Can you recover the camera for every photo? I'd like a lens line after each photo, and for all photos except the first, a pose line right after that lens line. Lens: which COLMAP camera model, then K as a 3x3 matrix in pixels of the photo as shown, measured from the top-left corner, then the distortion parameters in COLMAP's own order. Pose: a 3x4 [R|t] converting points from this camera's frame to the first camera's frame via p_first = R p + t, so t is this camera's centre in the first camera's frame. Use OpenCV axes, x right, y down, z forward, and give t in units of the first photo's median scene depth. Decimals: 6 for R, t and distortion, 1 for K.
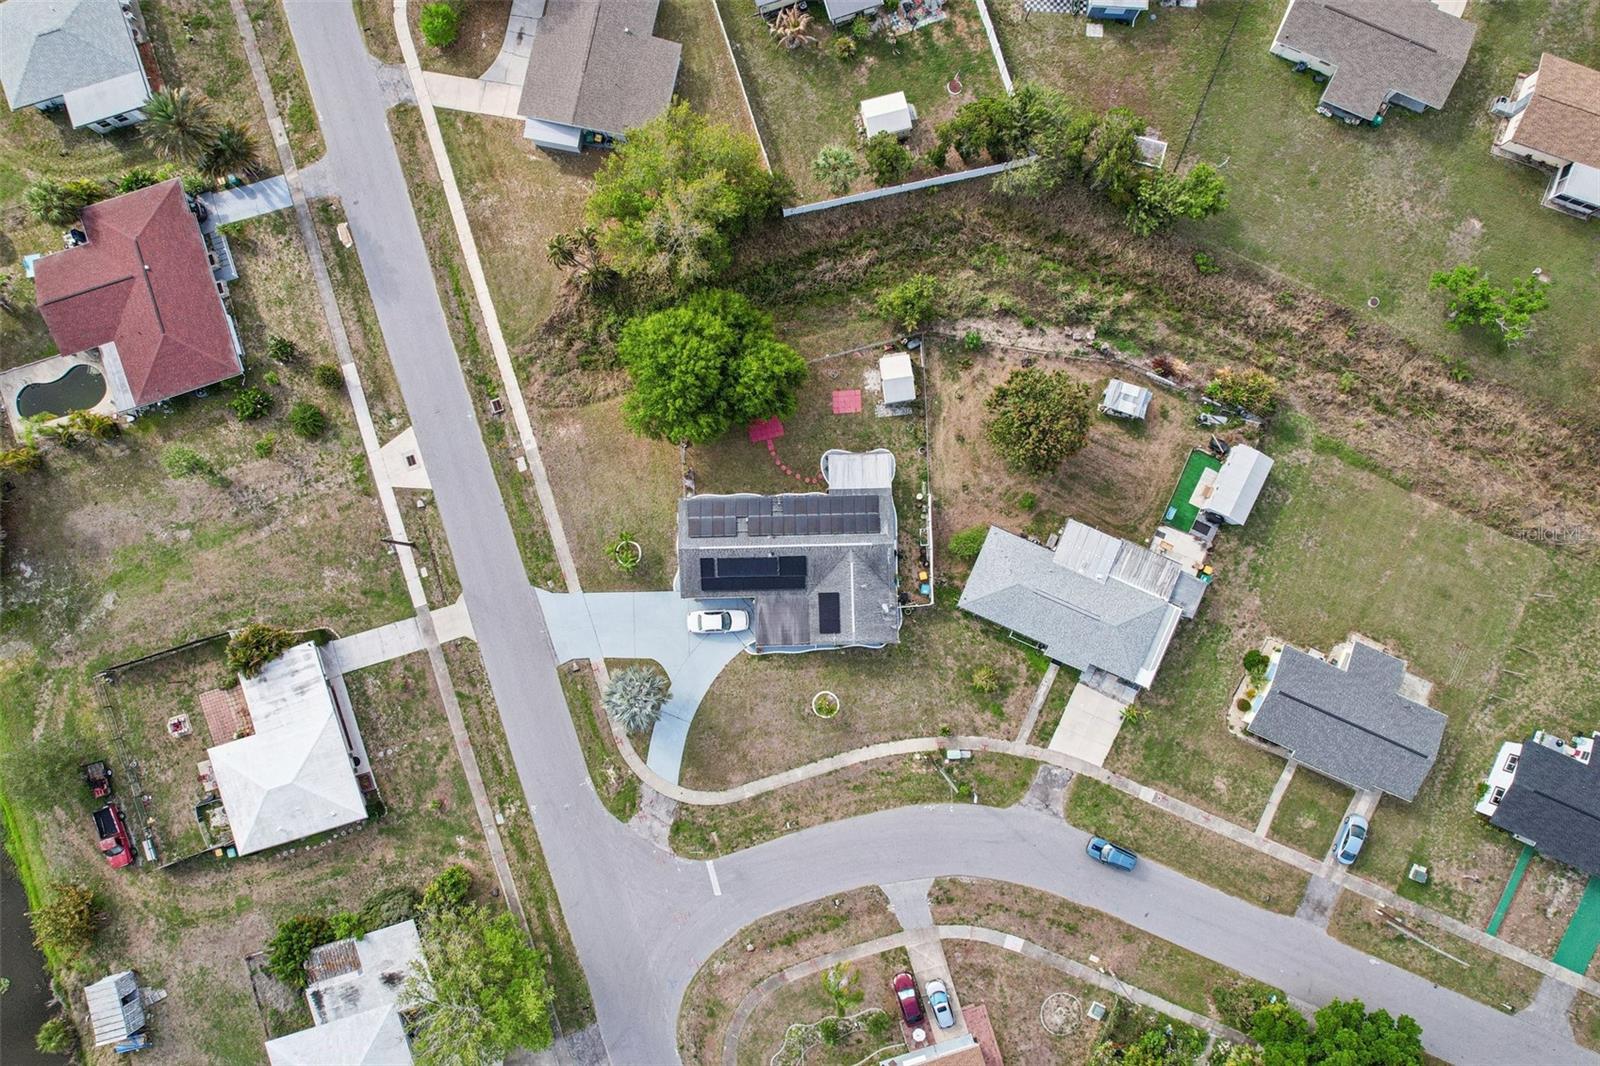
lens RADIAL K [[1022.5, 0, 791.1], [0, 1022.5, 535.1], [0, 0, 1]] dist [-0.018285, 0.002363]
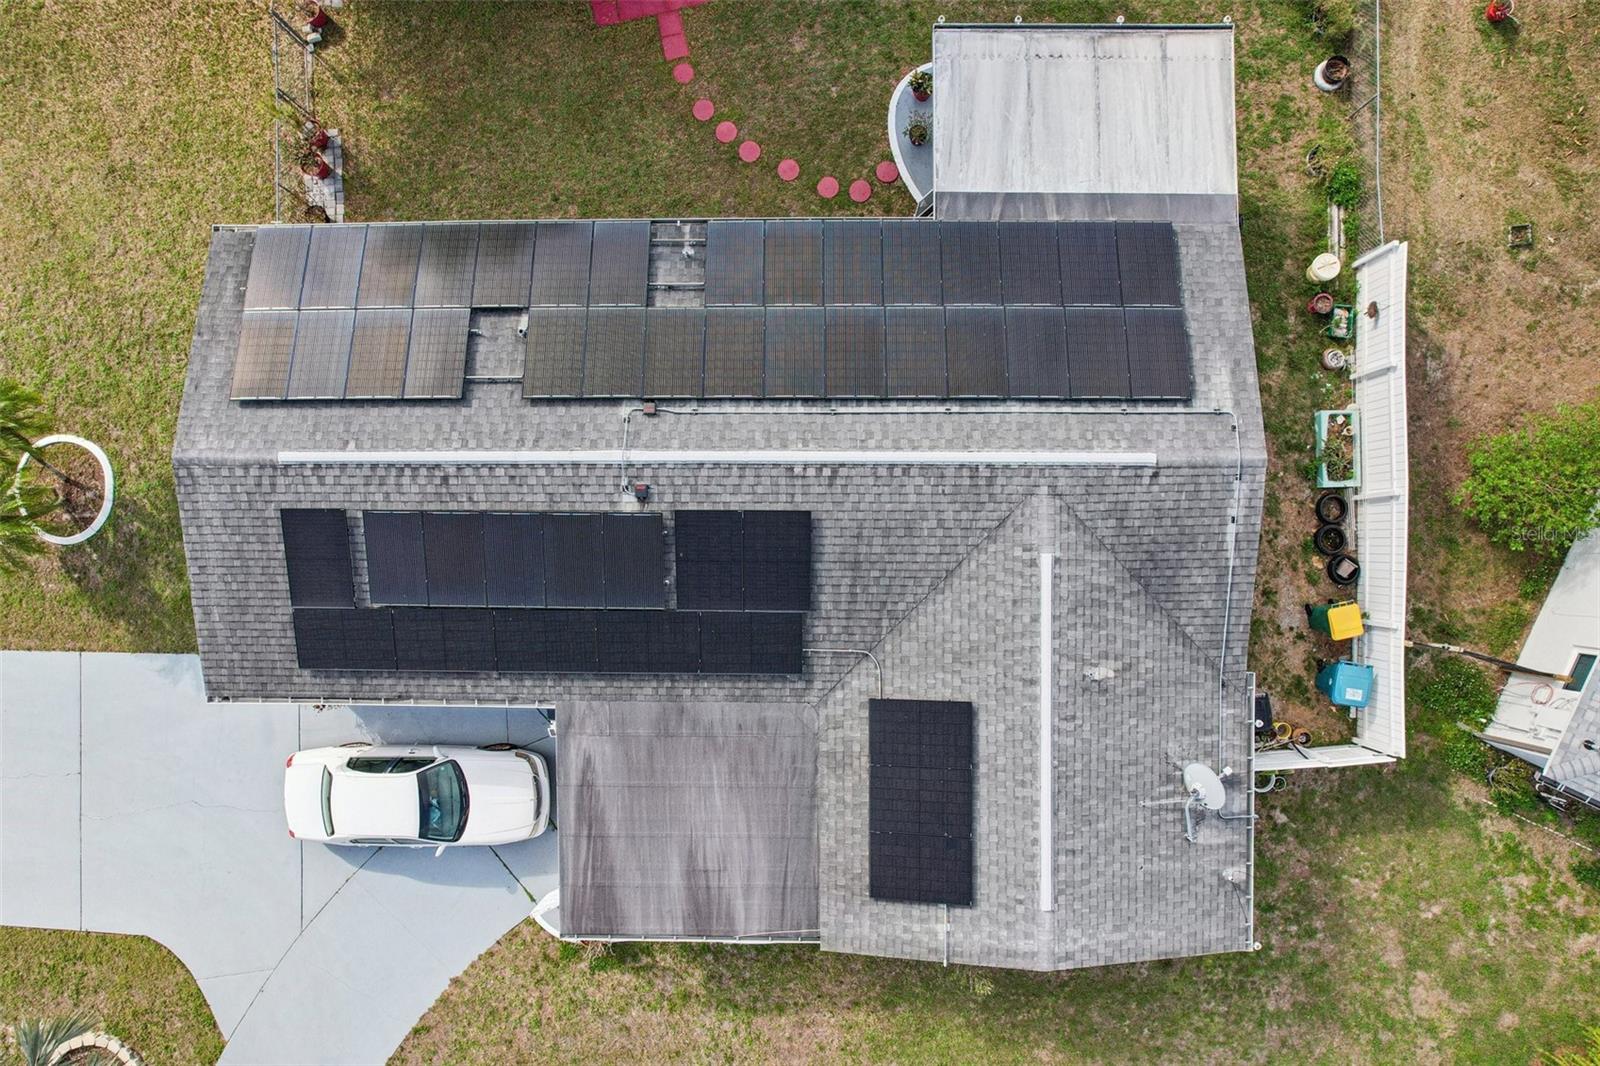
lens RADIAL K [[1022.5, 0, 806.0], [0, 1022.5, 530.5], [0, 0, 1]] dist [-0.018285, 0.002363]
pose [[0.999585, 0.028155, 0.006136, 0.012013], [-0.028119, 0.999588, -0.005783, 0.024974], [-0.006297, 0.005608, 0.999964, 0.789714]]
